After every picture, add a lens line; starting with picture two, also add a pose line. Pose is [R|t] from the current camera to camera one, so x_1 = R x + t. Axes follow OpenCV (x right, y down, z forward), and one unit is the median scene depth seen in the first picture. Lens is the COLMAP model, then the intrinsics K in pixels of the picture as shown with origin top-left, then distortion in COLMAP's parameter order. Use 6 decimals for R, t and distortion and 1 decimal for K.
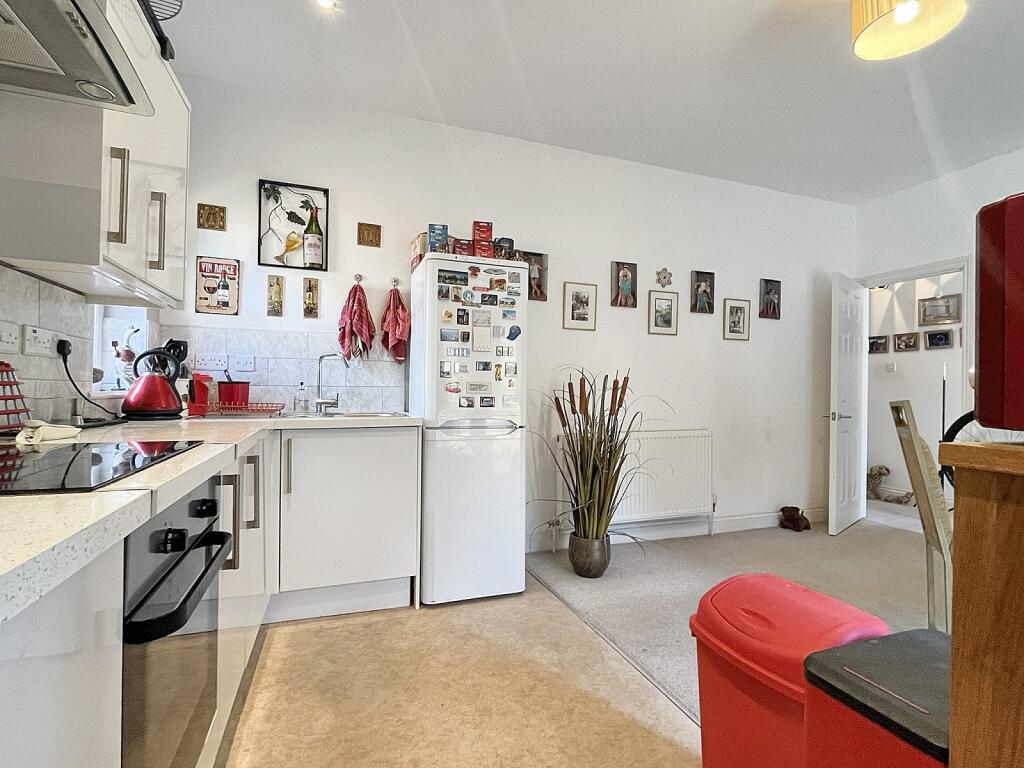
lens RADIAL K [[500.2, 0, 515.5], [0, 500.2, 388.0], [0, 0, 1]] dist [0.002981, -0.000854]
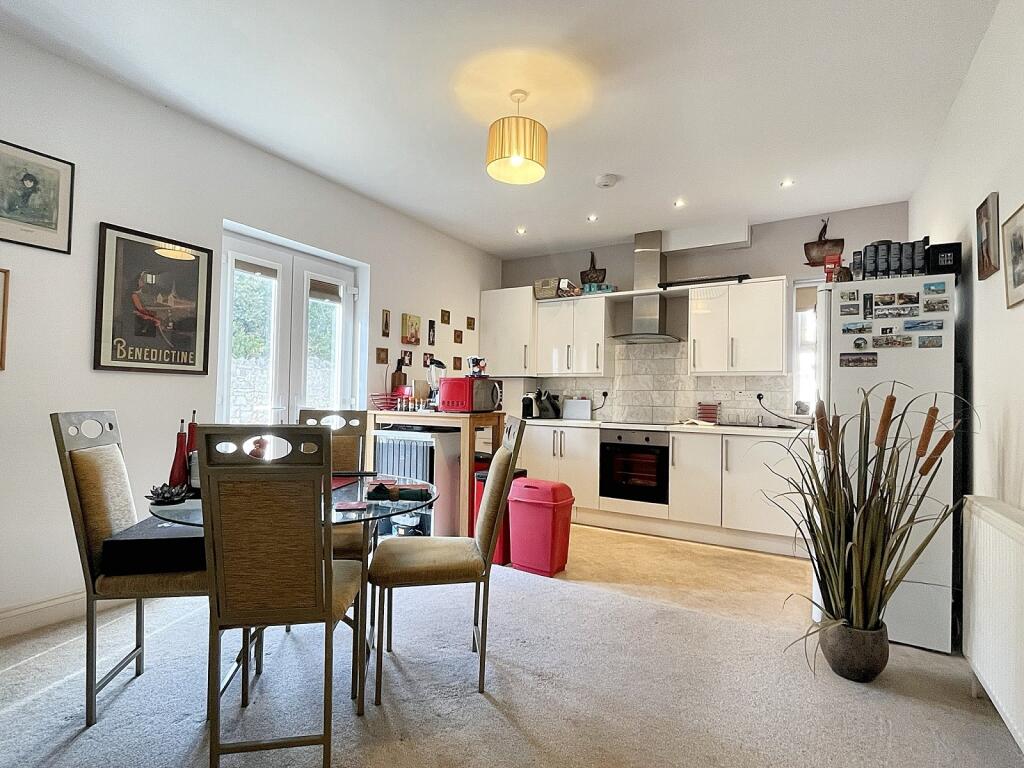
lens RADIAL K [[500.2, 0, 515.5], [0, 500.2, 388.0], [0, 0, 1]] dist [0.002981, -0.000854]
pose [[-0.777315, -0.042290, -0.627689, 1.115583], [-0.025719, 0.999040, -0.035460, 0.000980], [0.628586, -0.011420, -0.777656, 1.417271]]
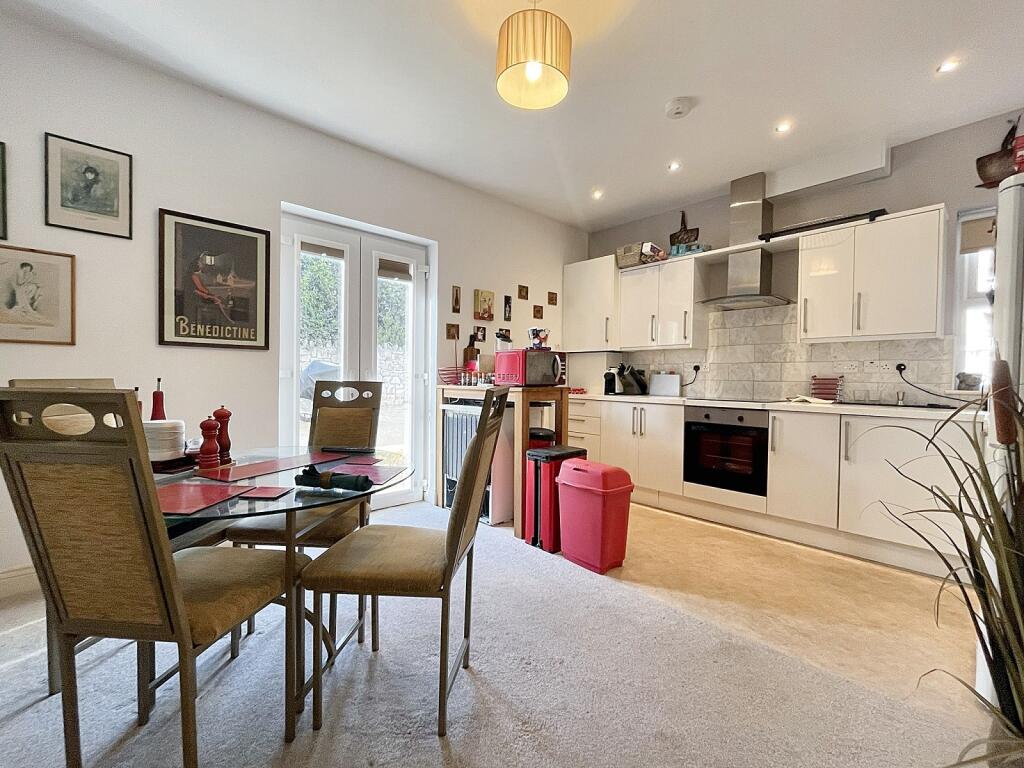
lens RADIAL K [[436.0, 0, 515.7], [0, 436.0, 386.1], [0, 0, 1]] dist [-0.002059, -0.000001]
pose [[-0.924359, -0.019627, -0.381018, 0.792928], [-0.024444, 0.999671, 0.007806, 0.014062], [0.380739, 0.016529, -0.924535, 1.298846]]
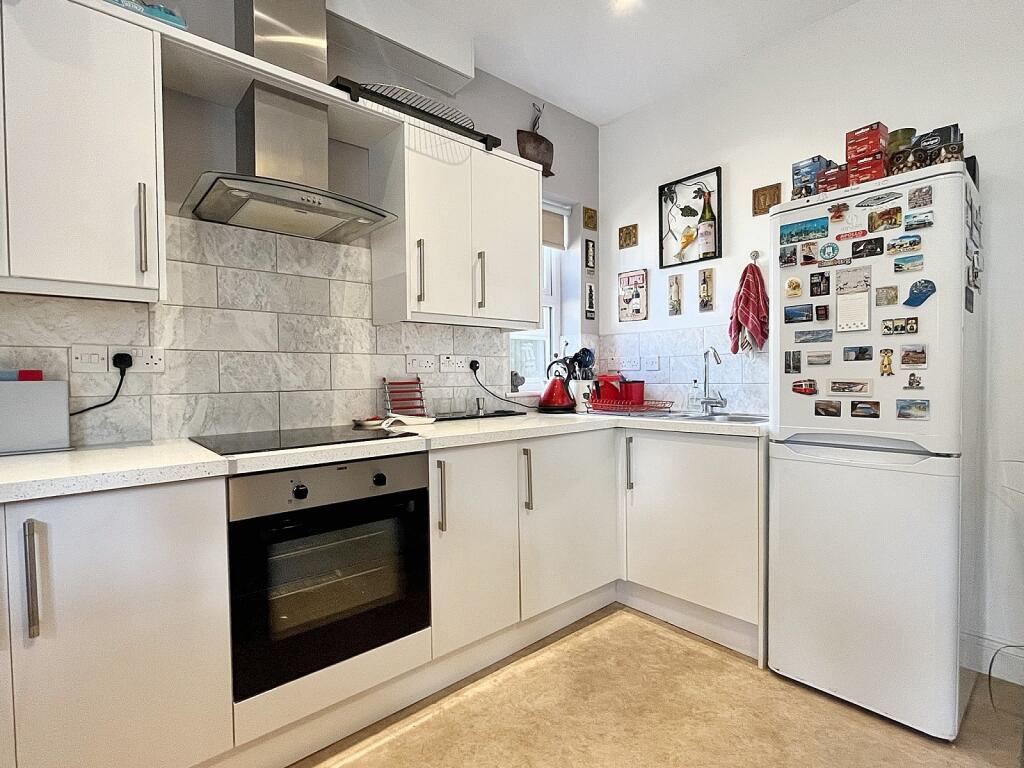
lens RADIAL K [[500.2, 0, 515.5], [0, 500.2, 388.0], [0, 0, 1]] dist [0.002981, -0.000854]
pose [[0.363831, 0.004721, -0.931453, 0.374776], [0.022034, 0.999664, 0.013674, -0.017762], [0.931204, -0.025499, 0.363605, 0.347606]]
